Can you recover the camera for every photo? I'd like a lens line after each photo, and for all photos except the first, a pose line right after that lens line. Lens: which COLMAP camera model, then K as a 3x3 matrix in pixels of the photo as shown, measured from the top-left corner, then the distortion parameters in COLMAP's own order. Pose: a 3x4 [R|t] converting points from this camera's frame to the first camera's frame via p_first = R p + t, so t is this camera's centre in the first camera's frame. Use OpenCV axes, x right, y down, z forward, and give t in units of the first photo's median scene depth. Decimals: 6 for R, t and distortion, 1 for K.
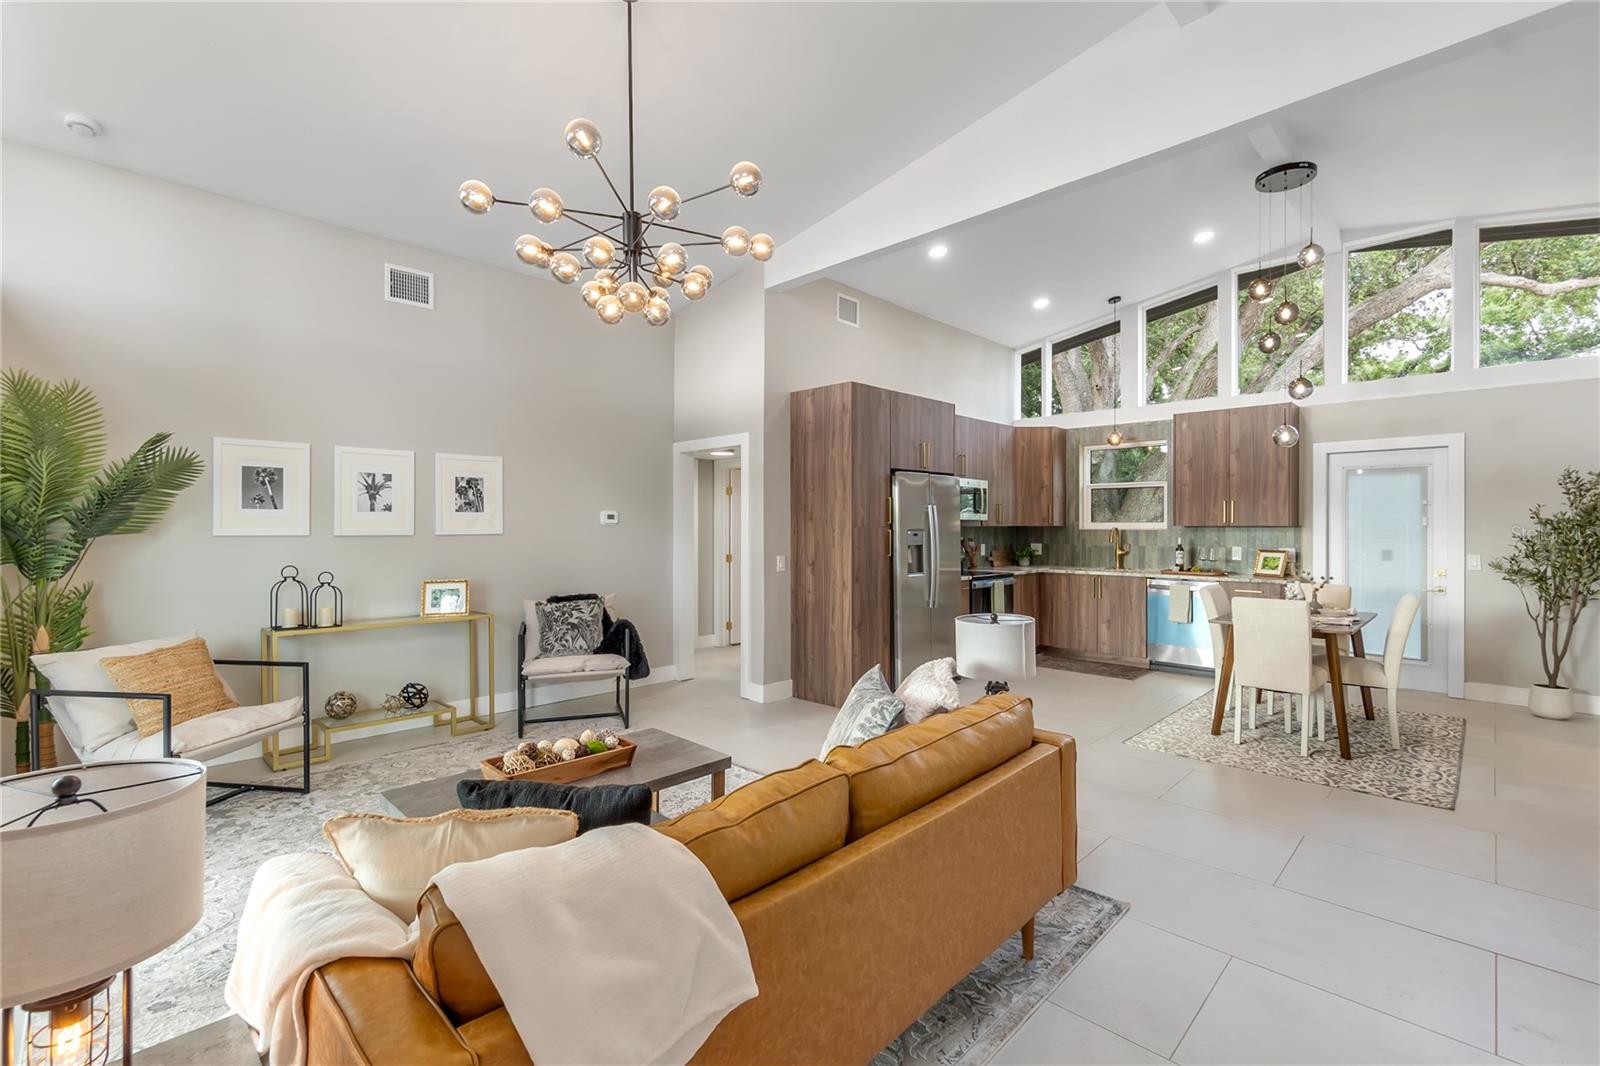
lens RADIAL K [[701.3, 0, 788.8], [0, 701.3, 528.3], [0, 0, 1]] dist [-0.031925, -0.003774]
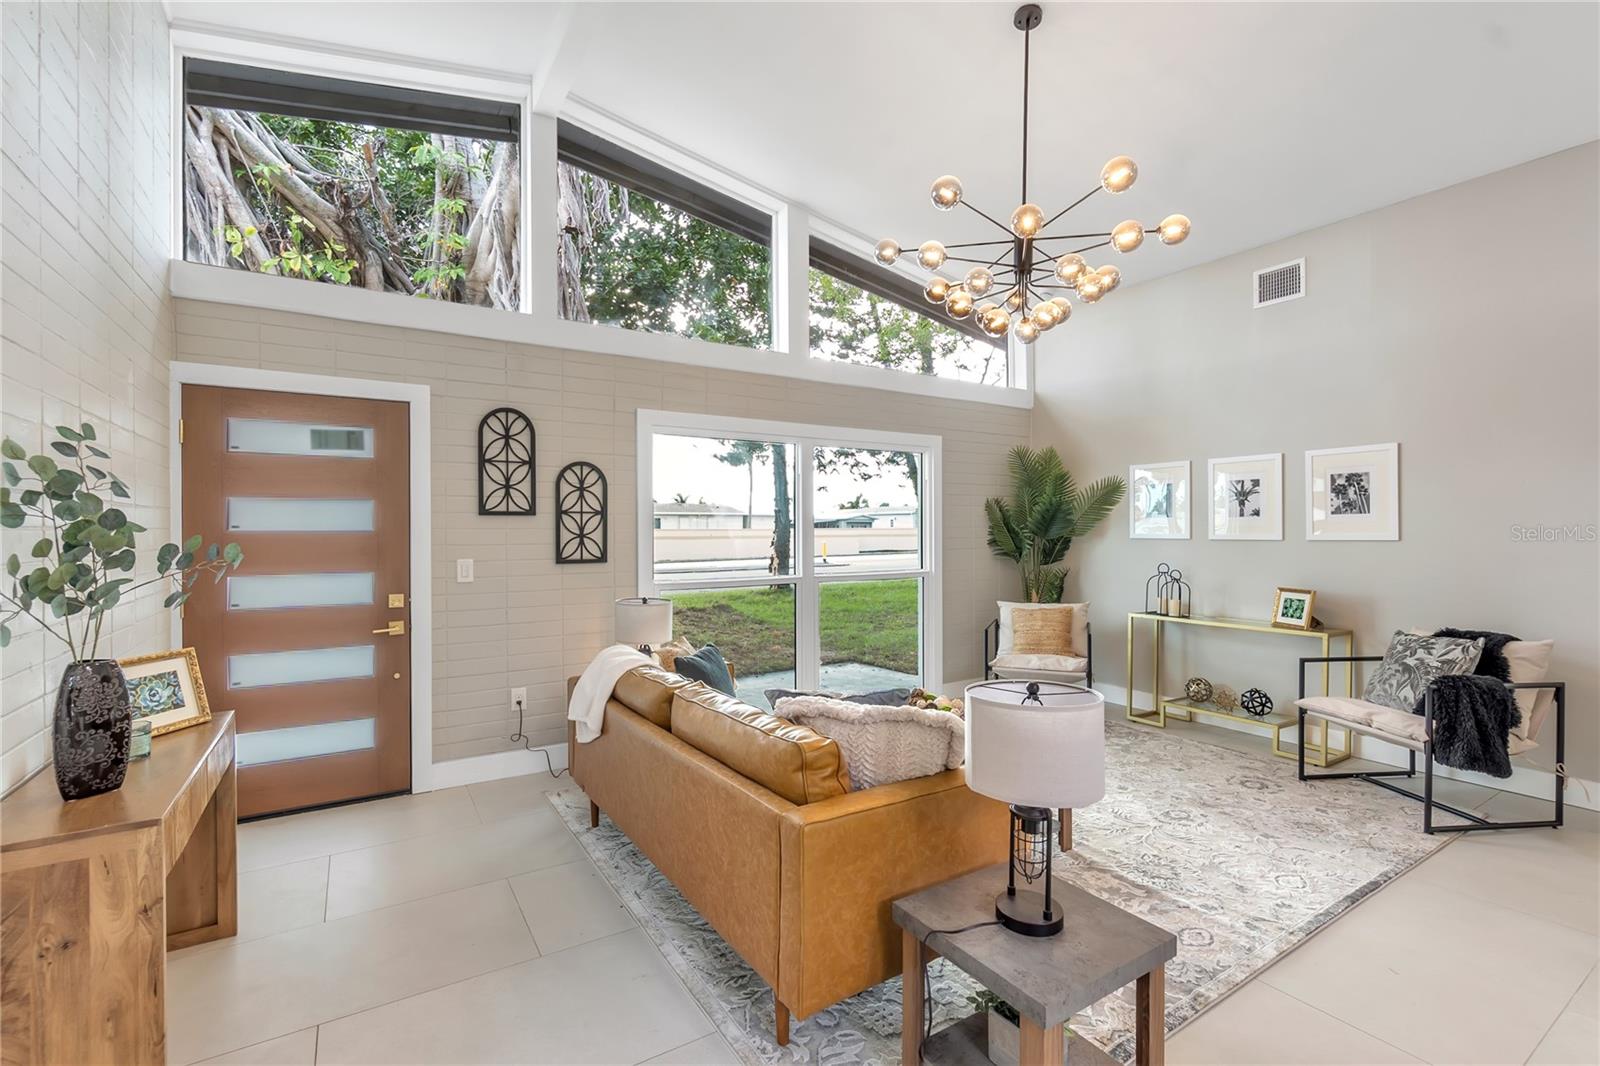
lens RADIAL K [[701.3, 0, 803.1], [0, 701.3, 535.9], [0, 0, 1]] dist [-0.031925, -0.003774]
pose [[-0.231963, 0.007051, -0.972699, 0.558789], [0.002103, 0.999975, 0.006747, -0.003703], [0.972722, -0.000481, -0.231972, 0.589903]]
